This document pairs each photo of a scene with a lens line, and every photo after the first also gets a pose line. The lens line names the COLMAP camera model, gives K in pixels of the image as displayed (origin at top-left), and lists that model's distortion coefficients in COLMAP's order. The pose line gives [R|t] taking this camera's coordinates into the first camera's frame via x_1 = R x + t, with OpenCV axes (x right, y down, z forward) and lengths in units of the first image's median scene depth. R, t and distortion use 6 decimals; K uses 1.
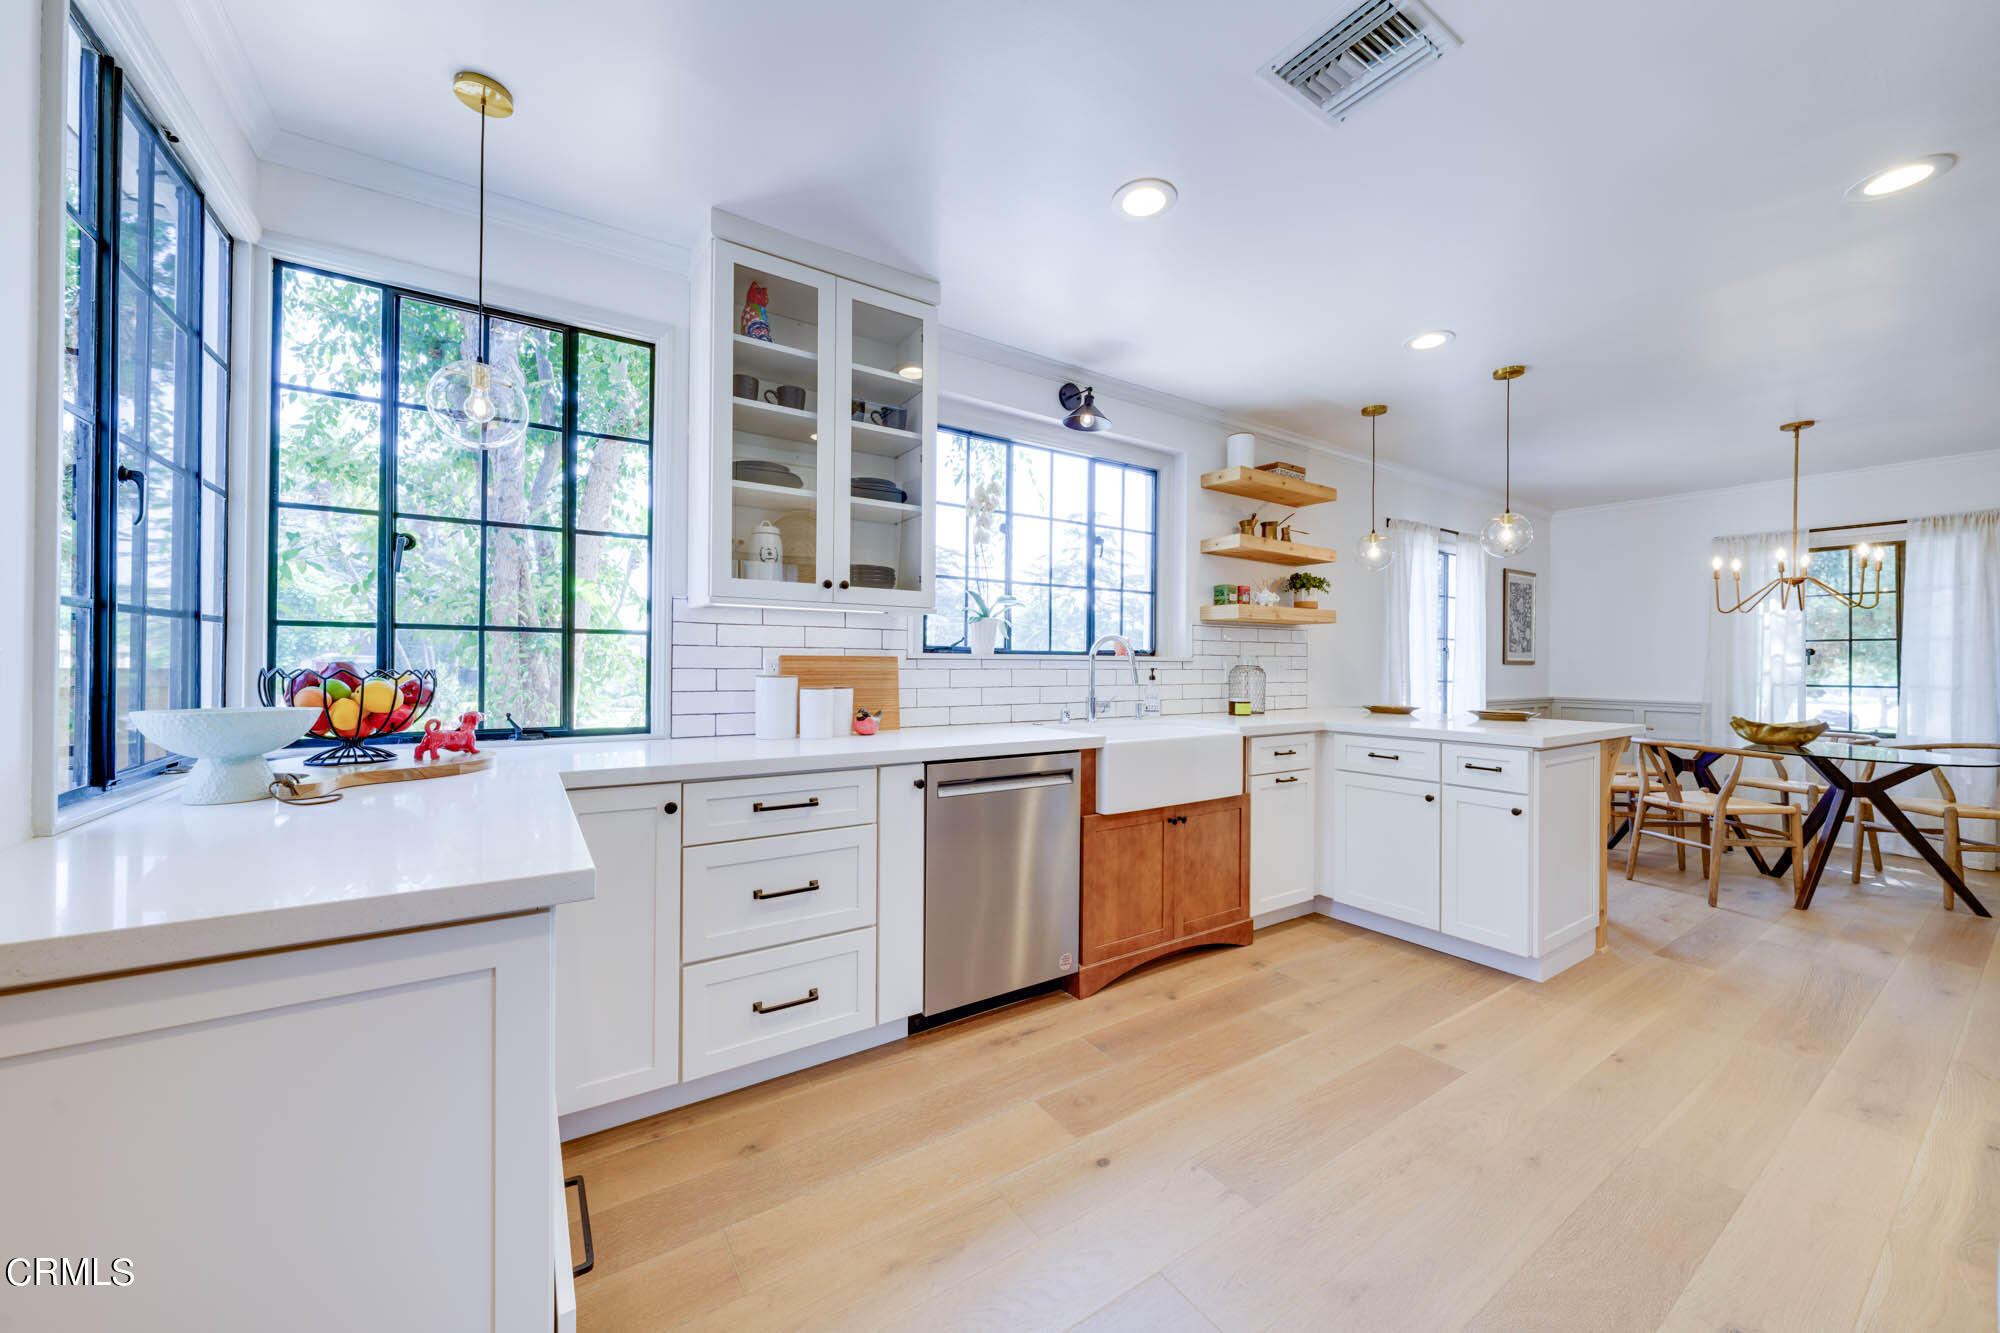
lens RADIAL K [[736.0, 0, 1000.0], [0, 736.0, 666.5], [0, 0, 1]] dist [-0.000363, 0.000031]
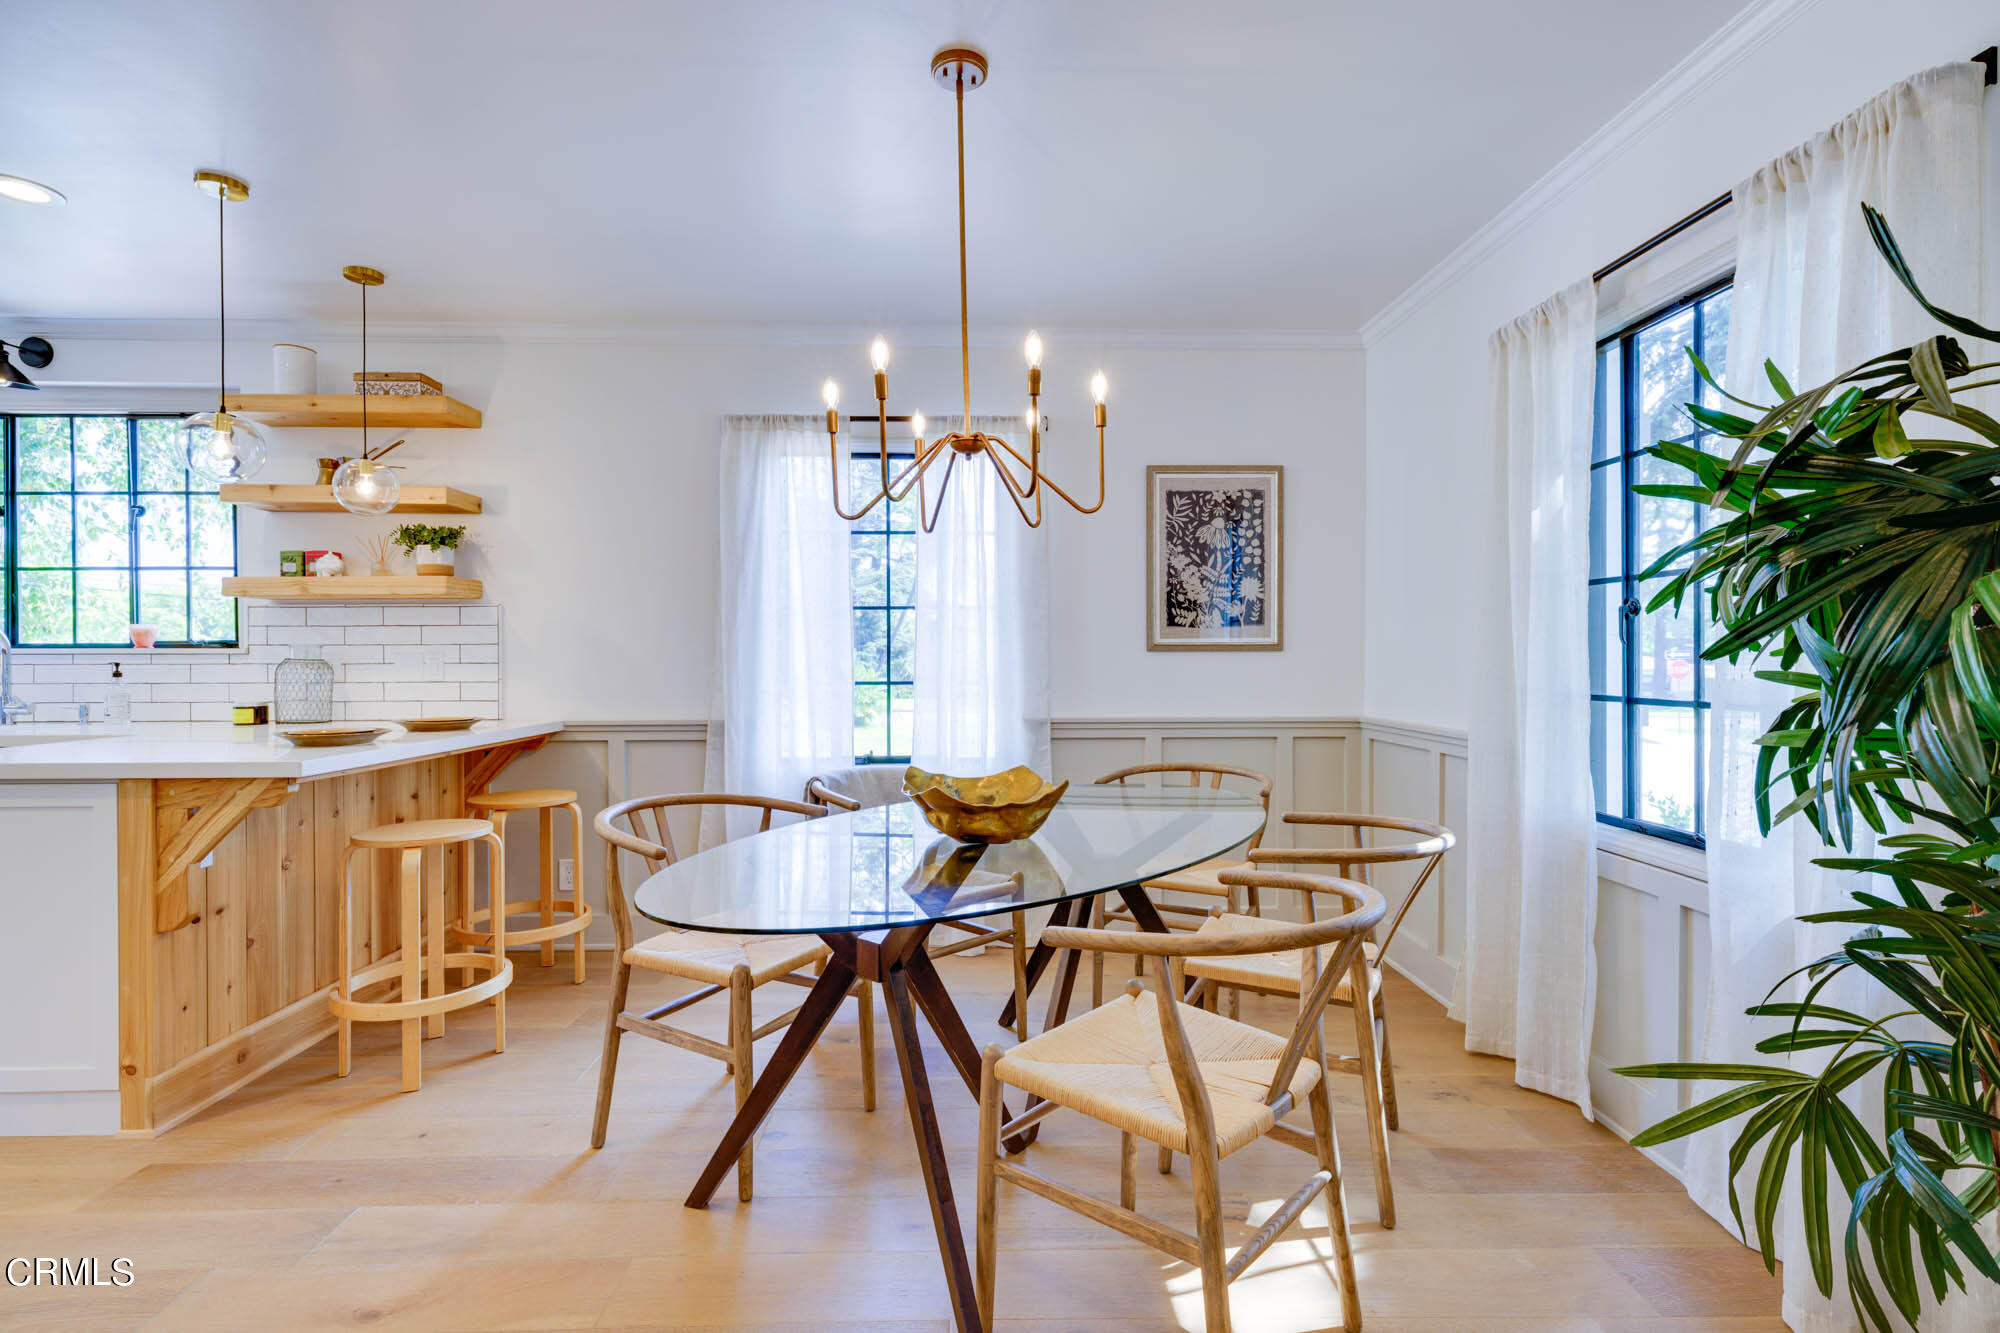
lens RADIAL K [[922.5, 0, 1000.0], [0, 922.5, 666.5], [0, 0, 1]] dist [-0.002983, -0.000294]
pose [[0.849373, 0.001198, -0.527791, 1.586695], [0.004186, 0.999951, 0.009006, 0.001452], [0.527776, -0.009859, 0.849327, 0.648215]]
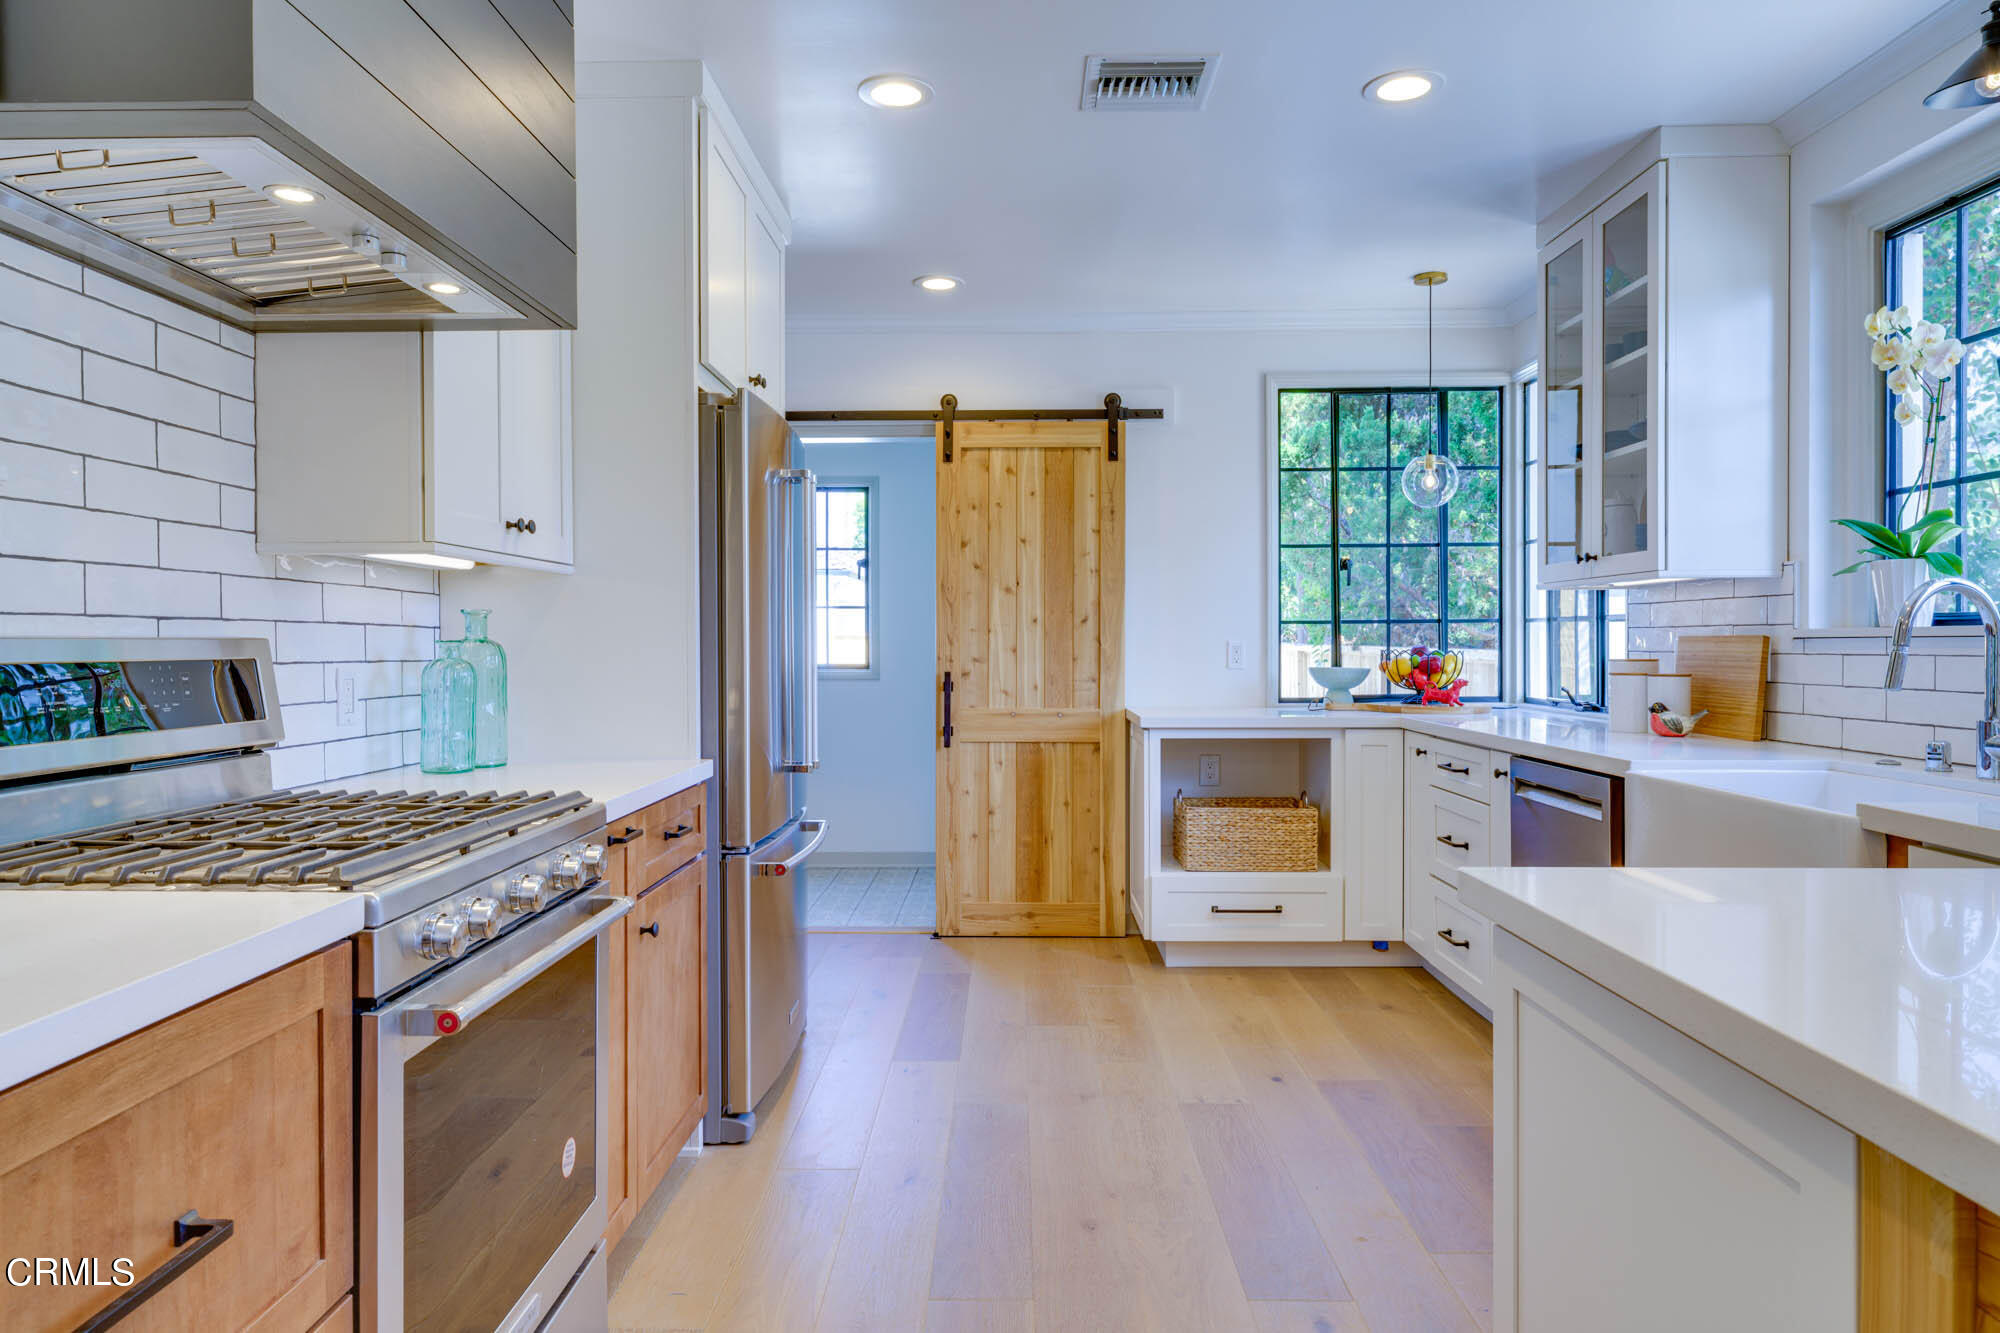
lens RADIAL K [[1238.0, 0, 1000.0], [0, 1238.0, 666.5], [0, 0, 1]] dist [-0.000376, -0.002111]
pose [[-0.568736, 0.016649, -0.822352, 0.985829], [0.005941, 0.999852, 0.016134, -0.005419], [0.822499, 0.004290, -0.568750, 0.868302]]
